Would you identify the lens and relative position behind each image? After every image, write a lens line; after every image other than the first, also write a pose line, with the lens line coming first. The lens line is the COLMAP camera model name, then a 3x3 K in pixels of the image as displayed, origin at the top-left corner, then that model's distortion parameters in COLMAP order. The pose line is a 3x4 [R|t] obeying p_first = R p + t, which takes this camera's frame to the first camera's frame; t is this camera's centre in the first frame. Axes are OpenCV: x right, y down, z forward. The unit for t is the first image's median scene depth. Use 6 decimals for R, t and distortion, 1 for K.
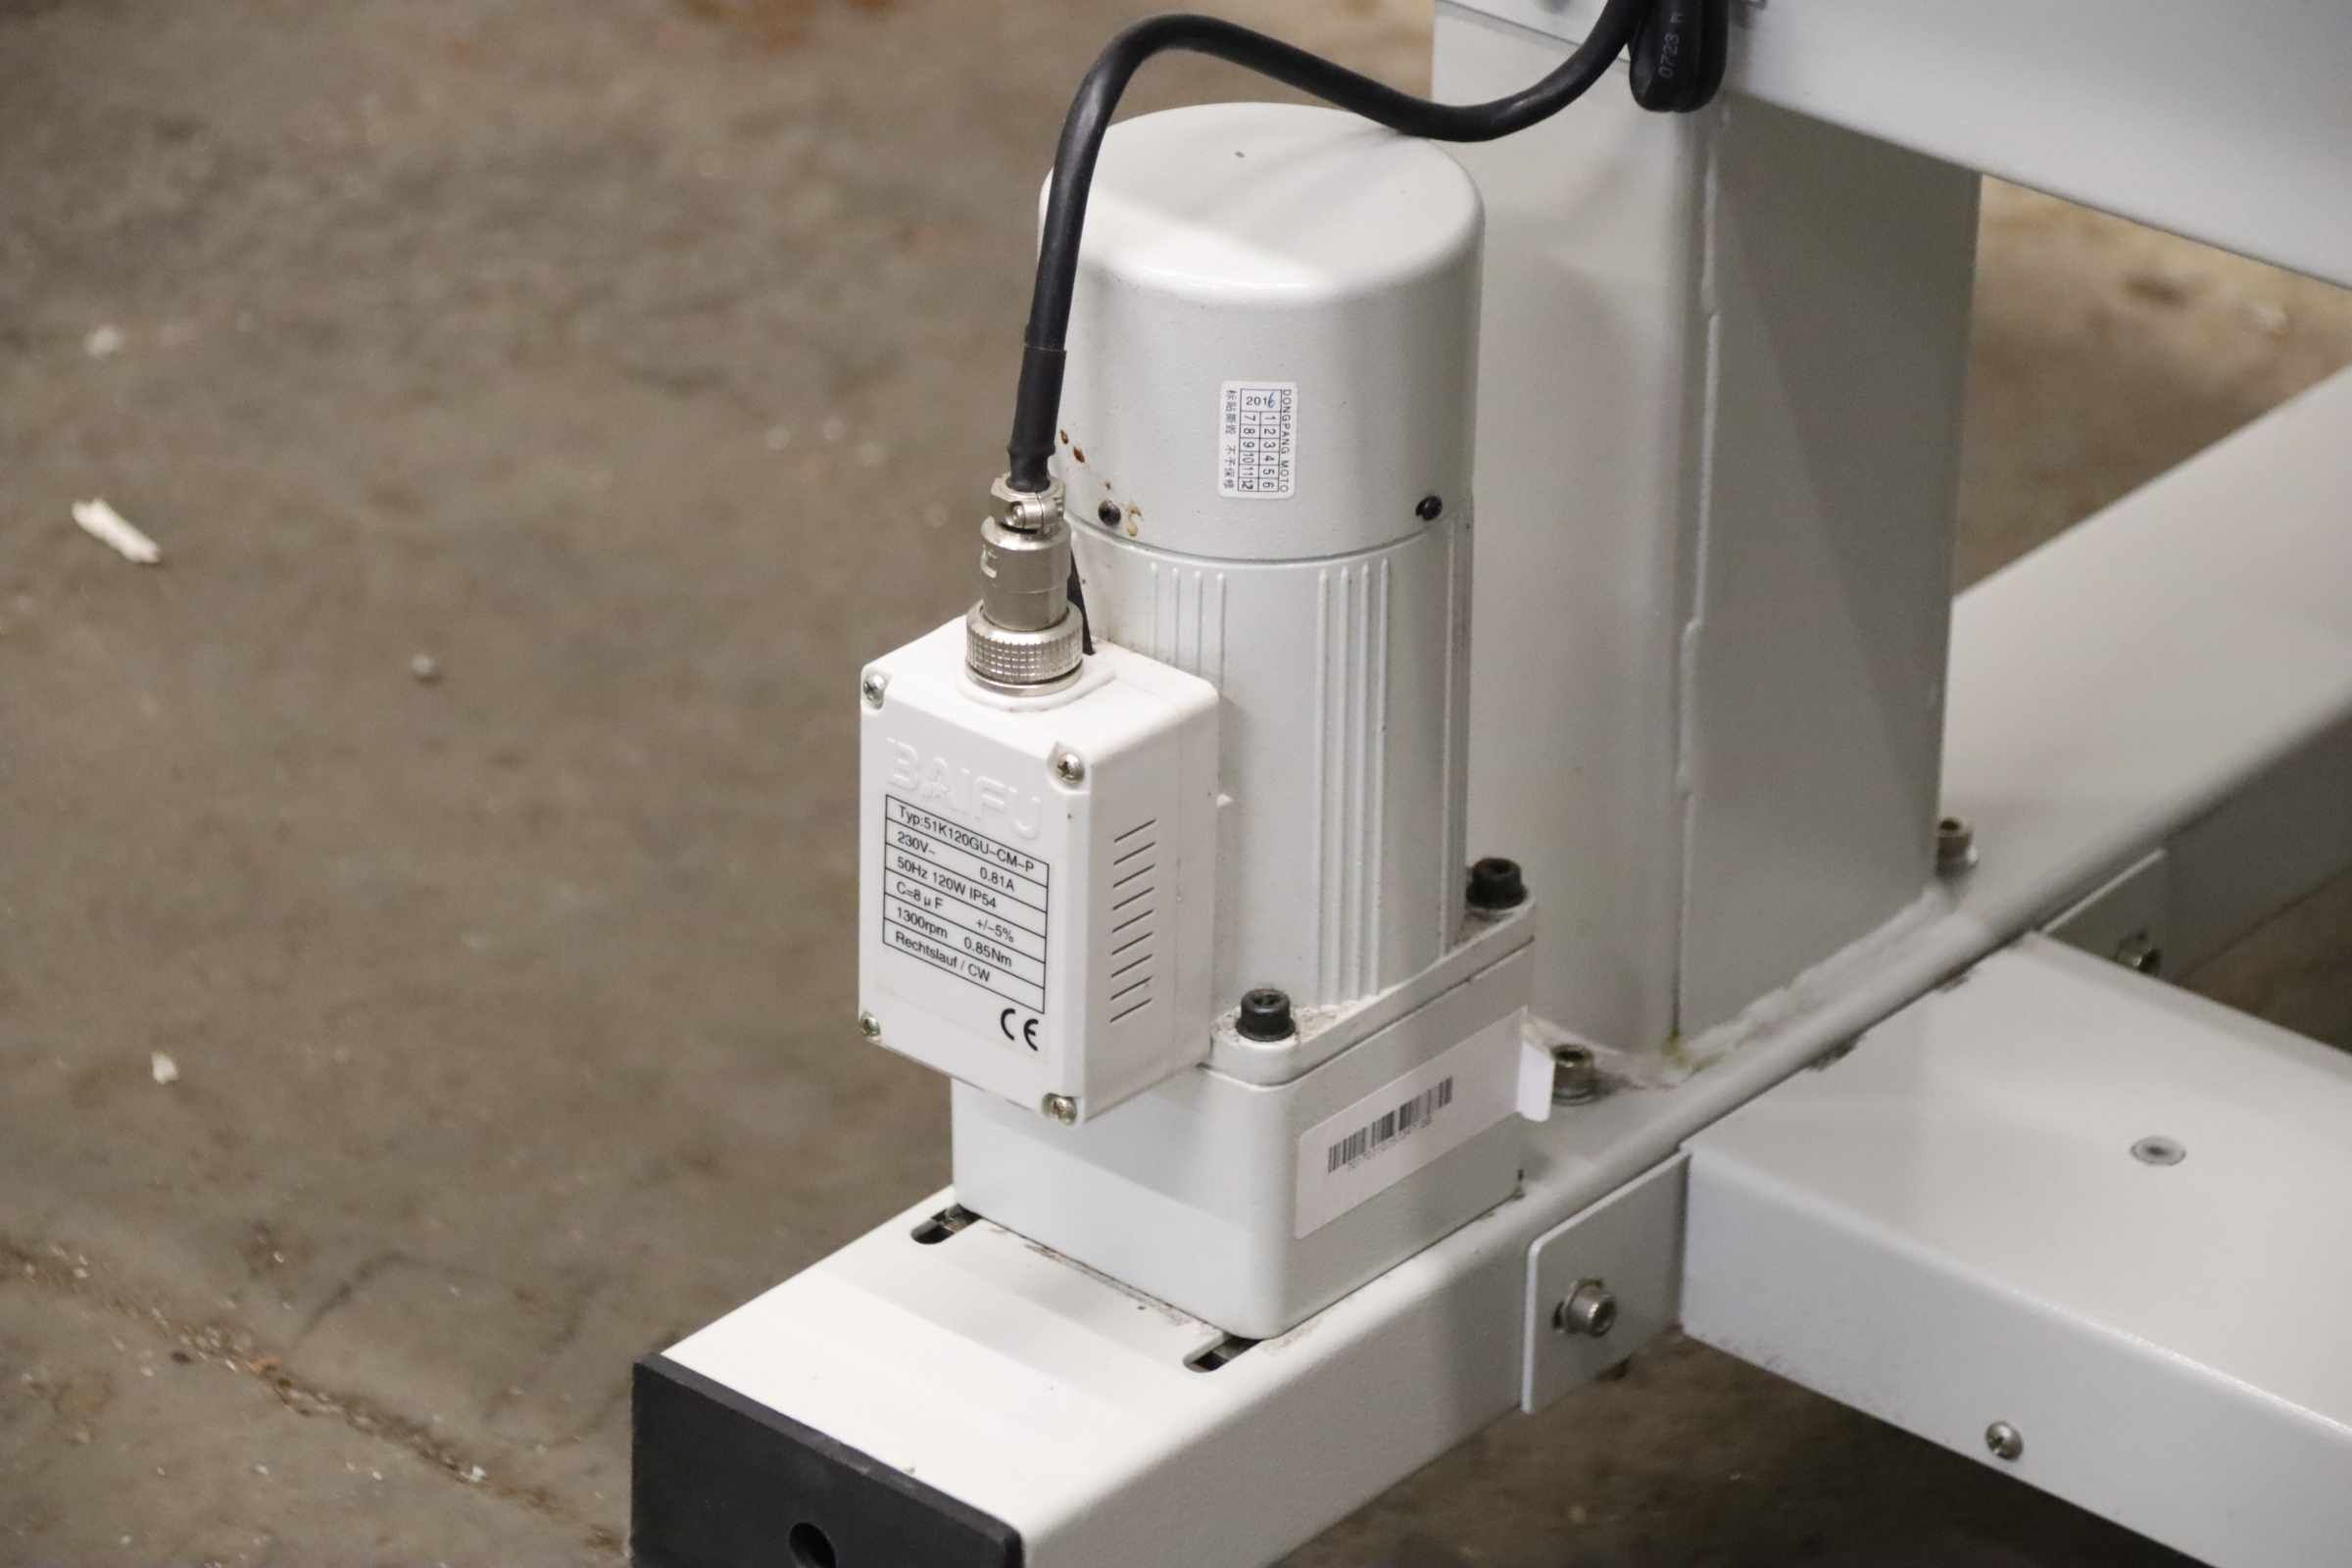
lens RADIAL K [[8679.9, 0, 1176.0], [0, 8679.9, 784.0], [0, 0, 1]] dist [0.790122, 1.234381]
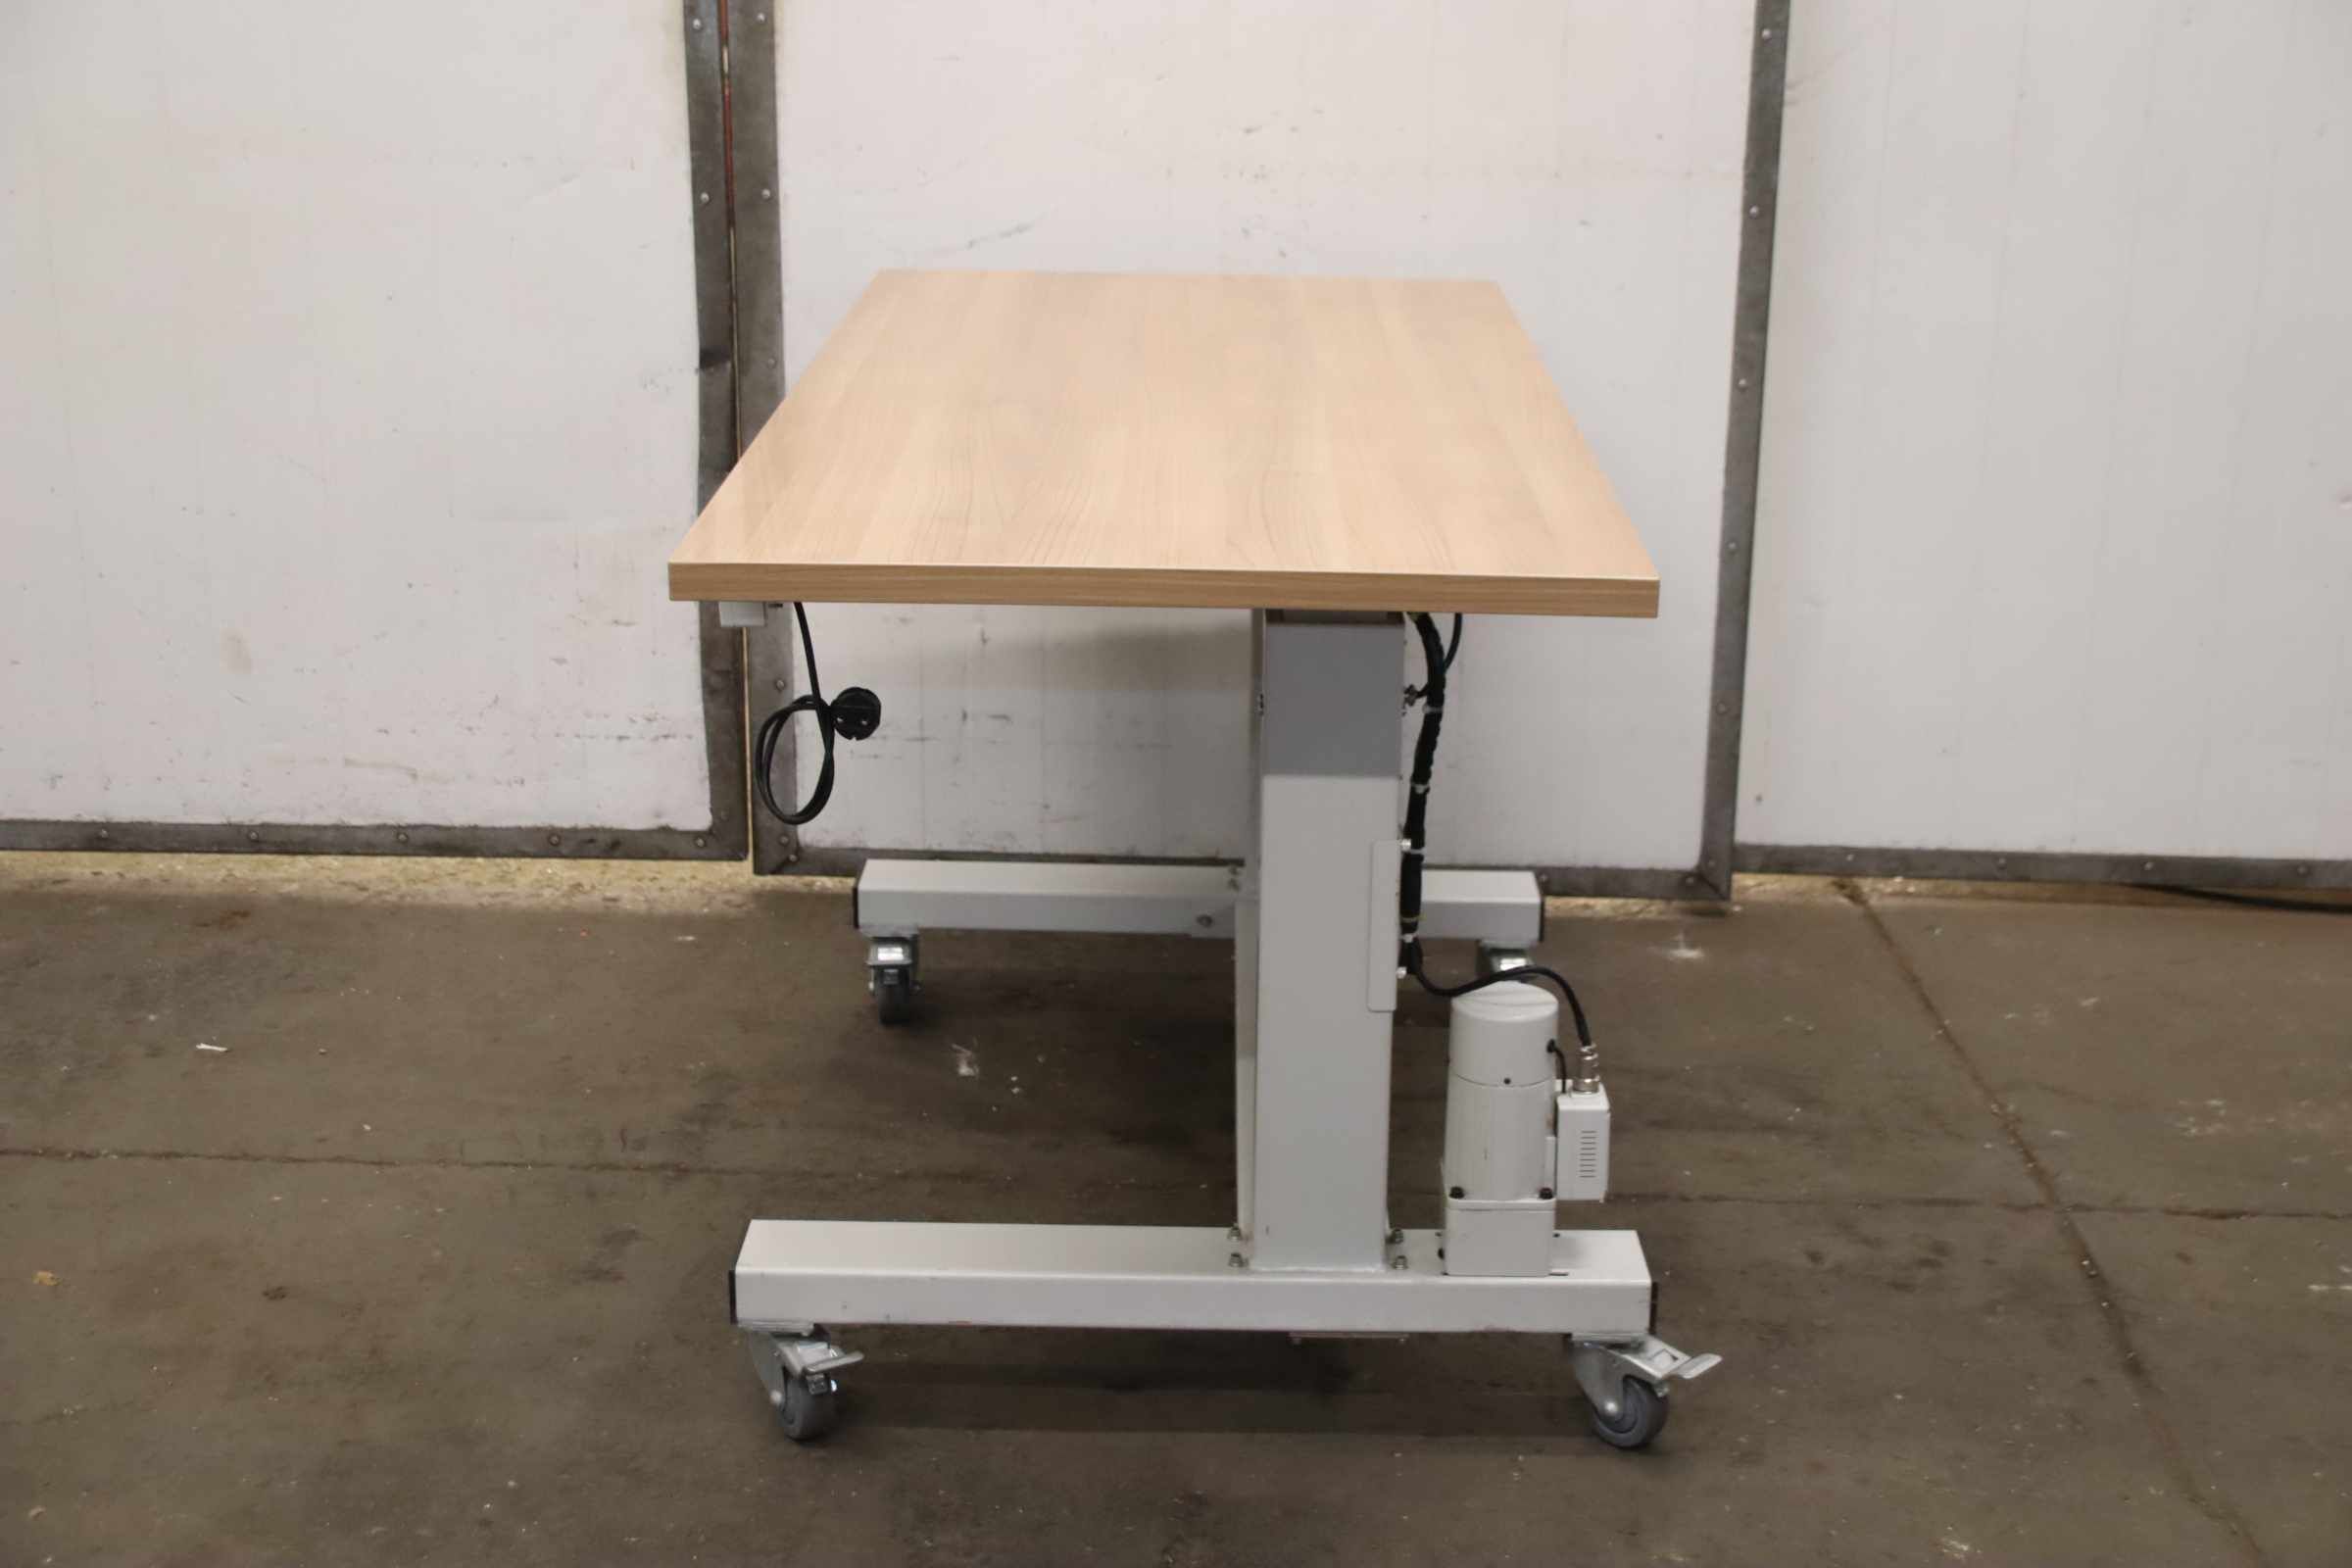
lens RADIAL K [[3259.0, 0, 1185.4], [0, 3259.0, 801.7], [0, 0, 1]] dist [0.024343, 0.164699]
pose [[0.779157, -0.187246, 0.598208, -0.597710], [0.286692, 0.955126, -0.074446, 0.093769], [-0.557424, 0.229506, 0.797875, -0.406140]]
